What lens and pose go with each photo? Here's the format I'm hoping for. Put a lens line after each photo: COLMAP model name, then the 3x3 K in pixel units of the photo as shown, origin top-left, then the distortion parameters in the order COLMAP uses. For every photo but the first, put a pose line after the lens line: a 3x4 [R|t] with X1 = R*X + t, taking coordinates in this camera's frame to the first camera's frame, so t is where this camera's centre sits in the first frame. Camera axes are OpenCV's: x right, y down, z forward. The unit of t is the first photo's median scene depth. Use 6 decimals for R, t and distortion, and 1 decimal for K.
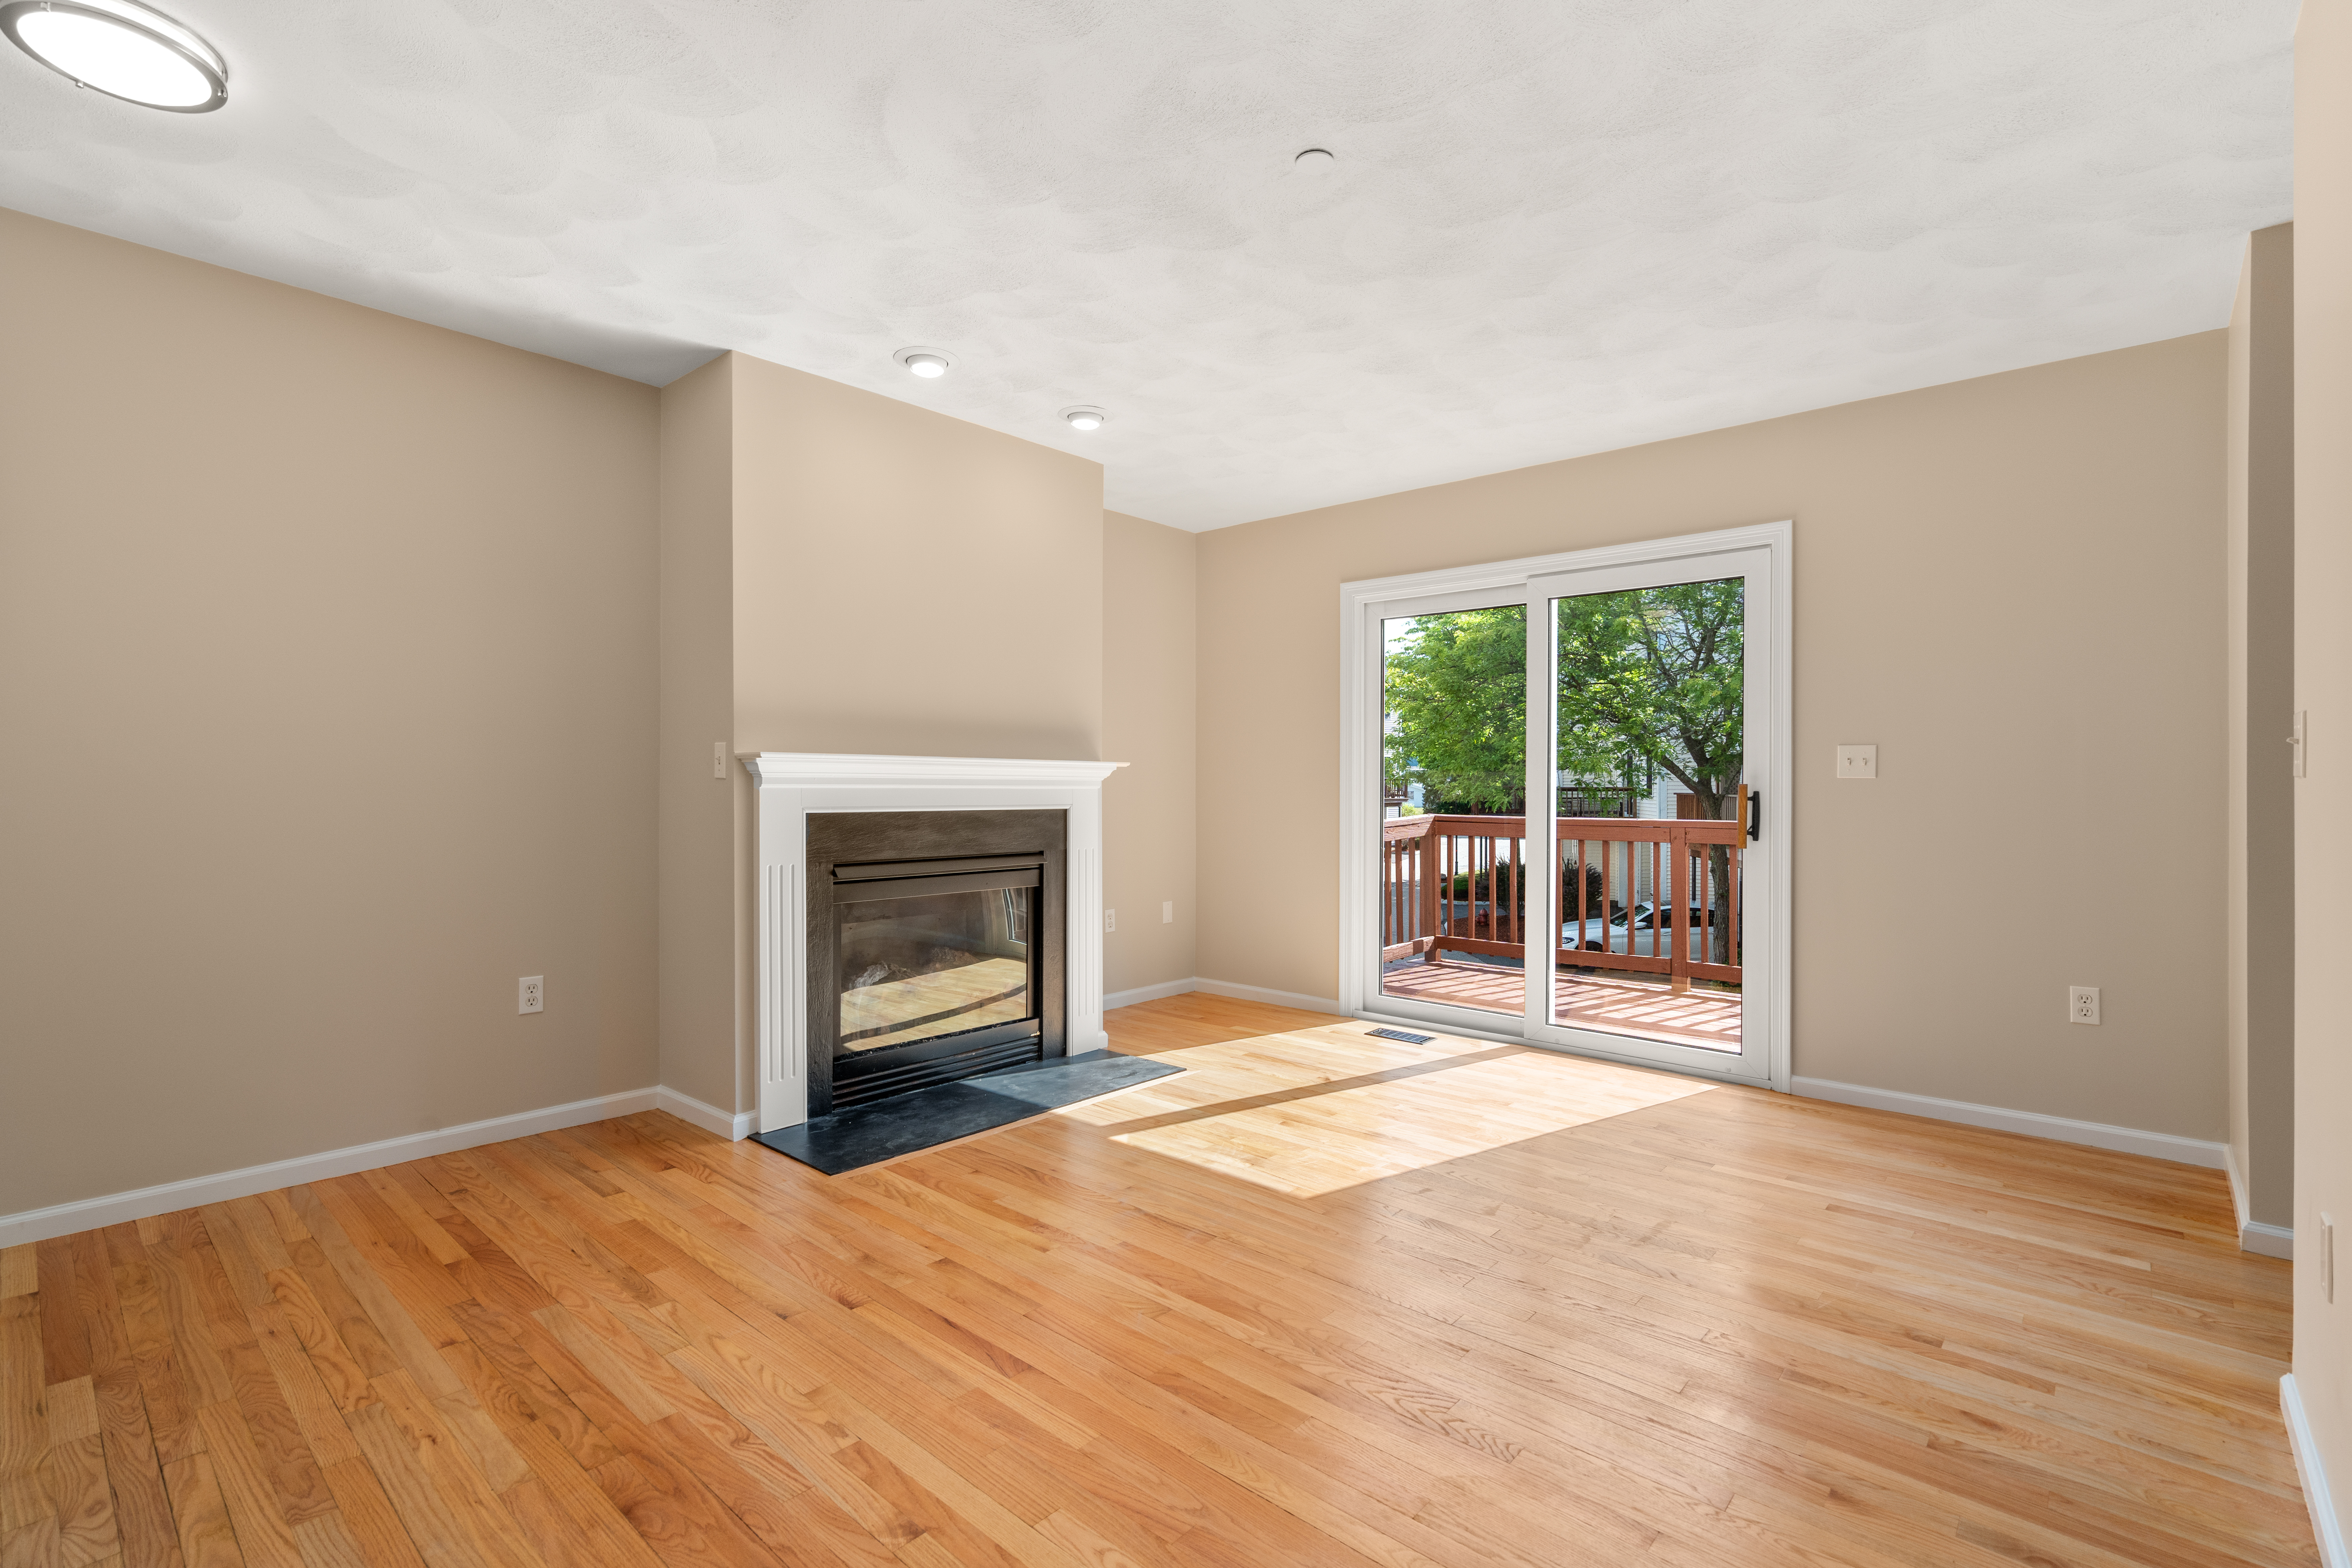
lens RADIAL K [[1076.3, 0, 1170.0], [0, 1076.3, 784.7], [0, 0, 1]] dist [-0.002891, 0.003113]
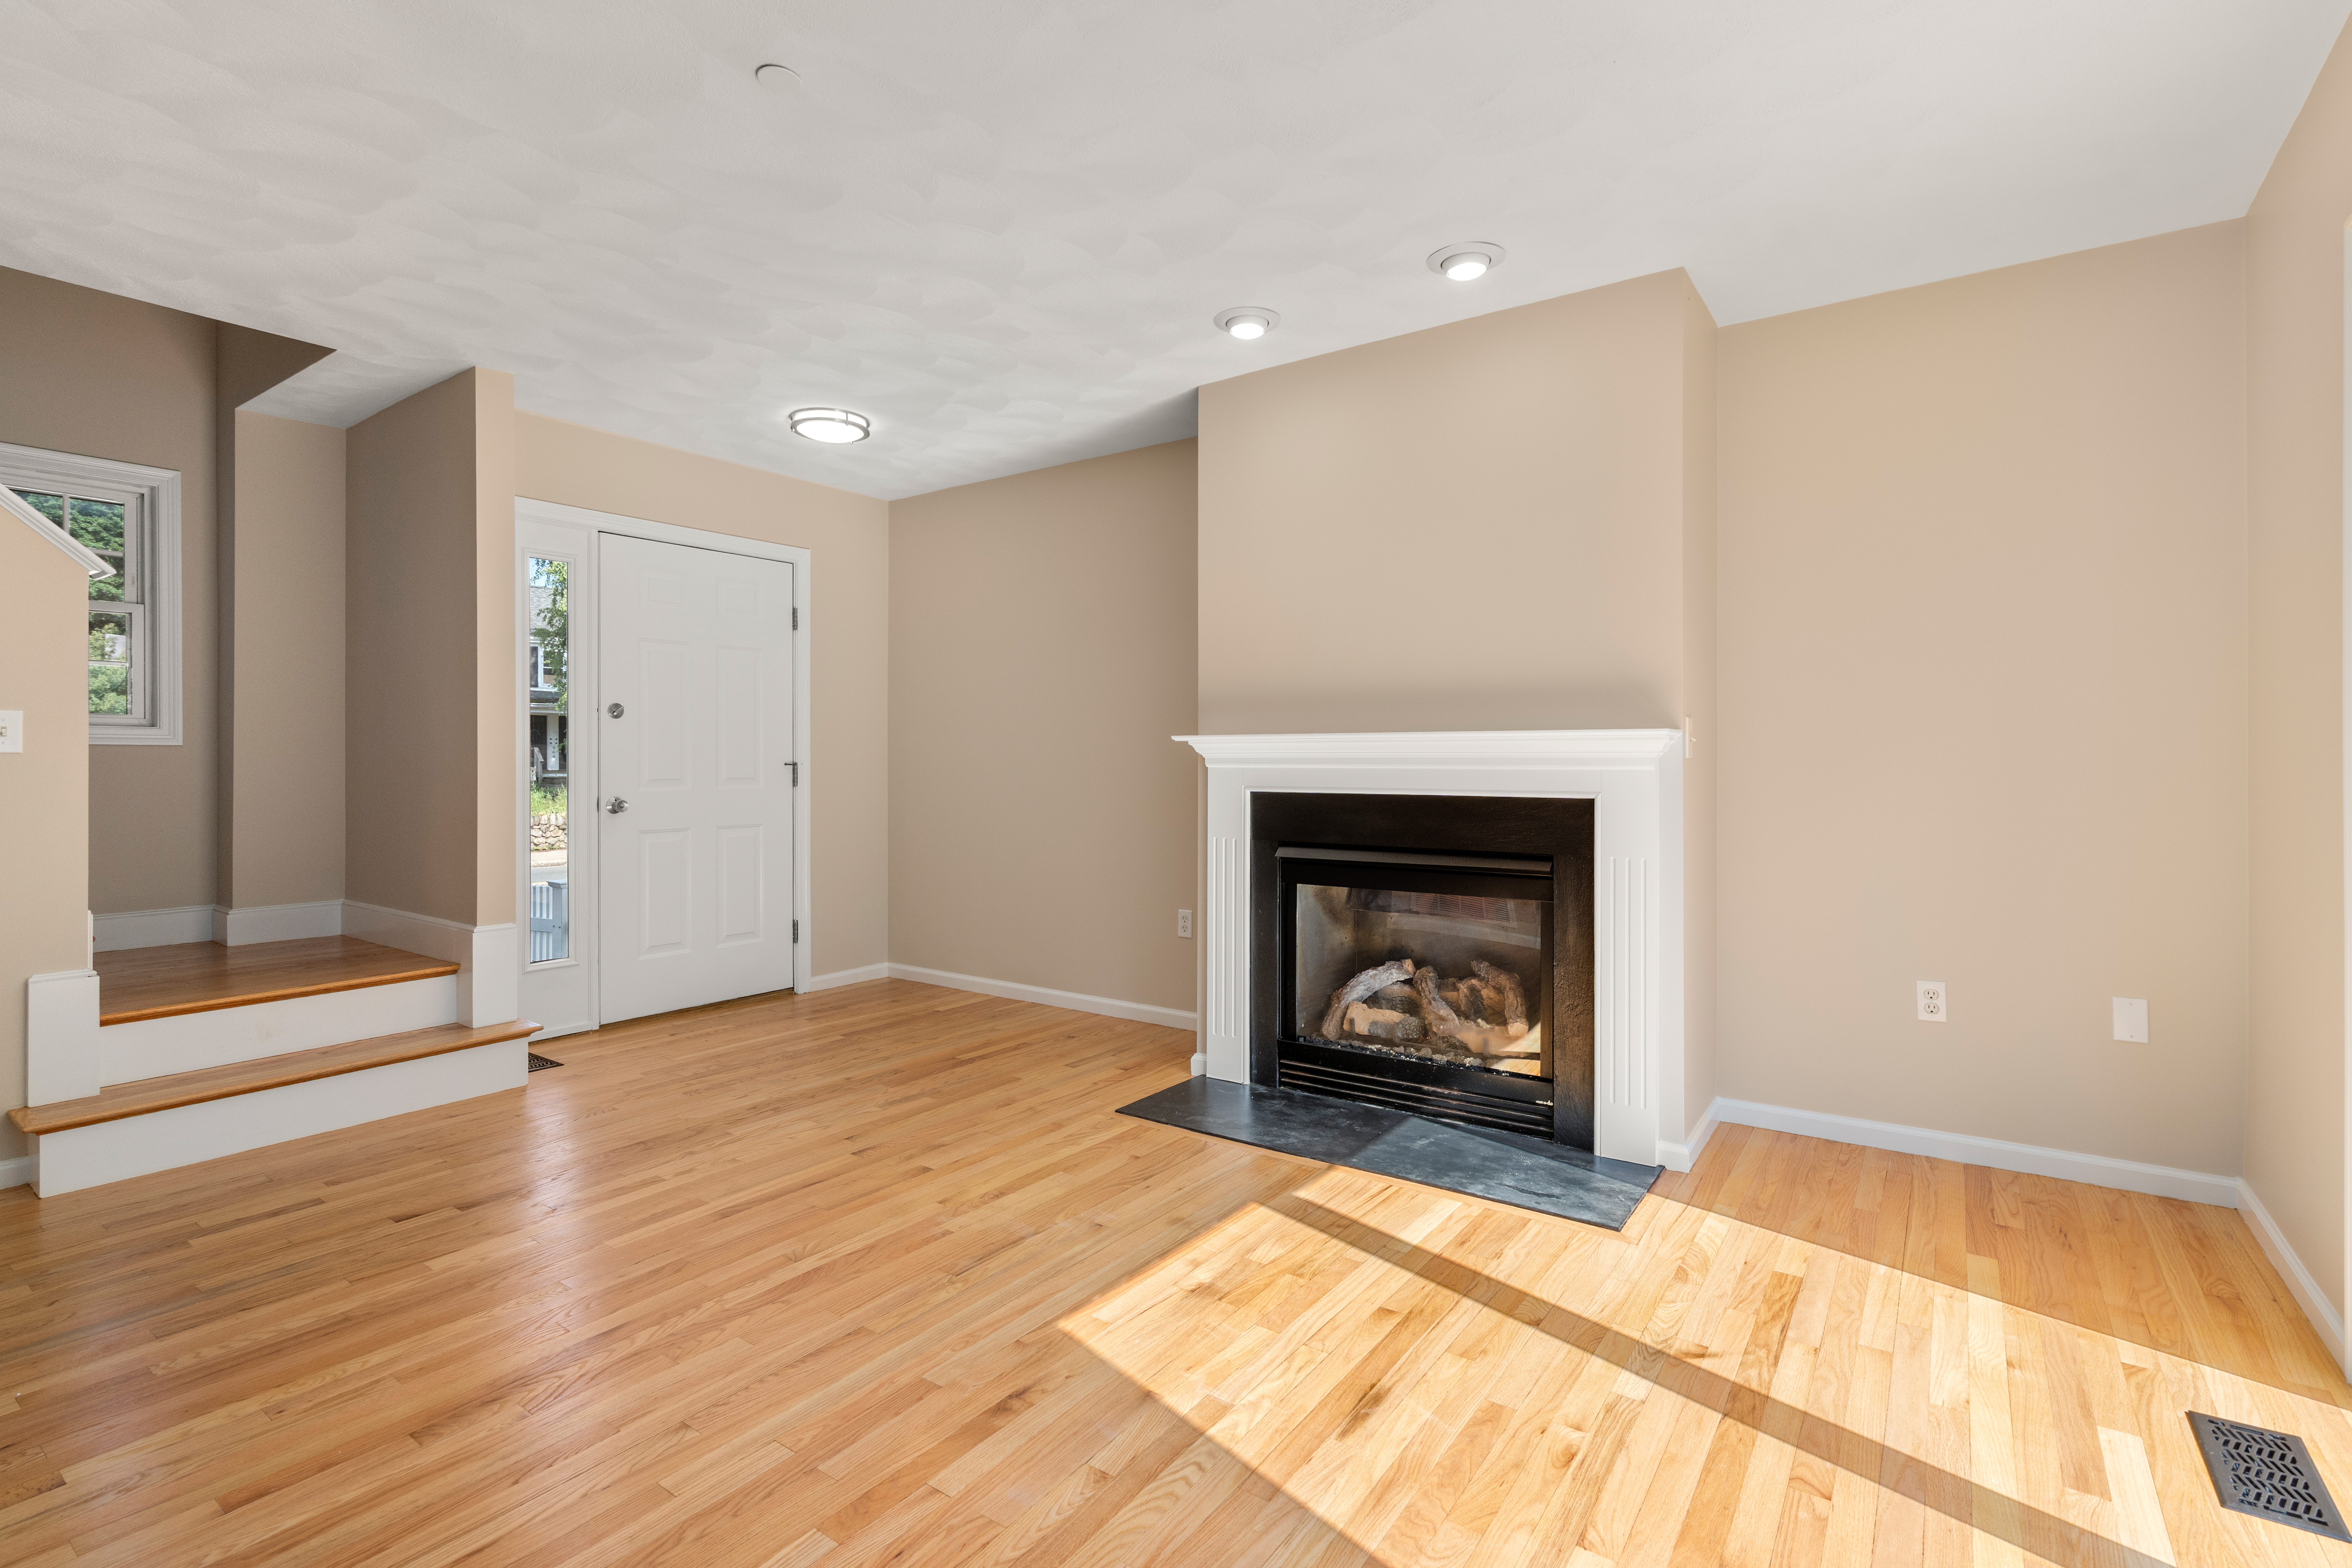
lens RADIAL K [[1076.3, 0, 1163.5], [0, 1076.3, 767.0], [0, 0, 1]] dist [-0.002891, 0.003113]
pose [[0.105966, -0.000760, -0.994369, 0.695882], [0.001249, 0.999999, -0.000632, 0.002366], [0.994369, -0.001175, 0.105967, 0.797460]]
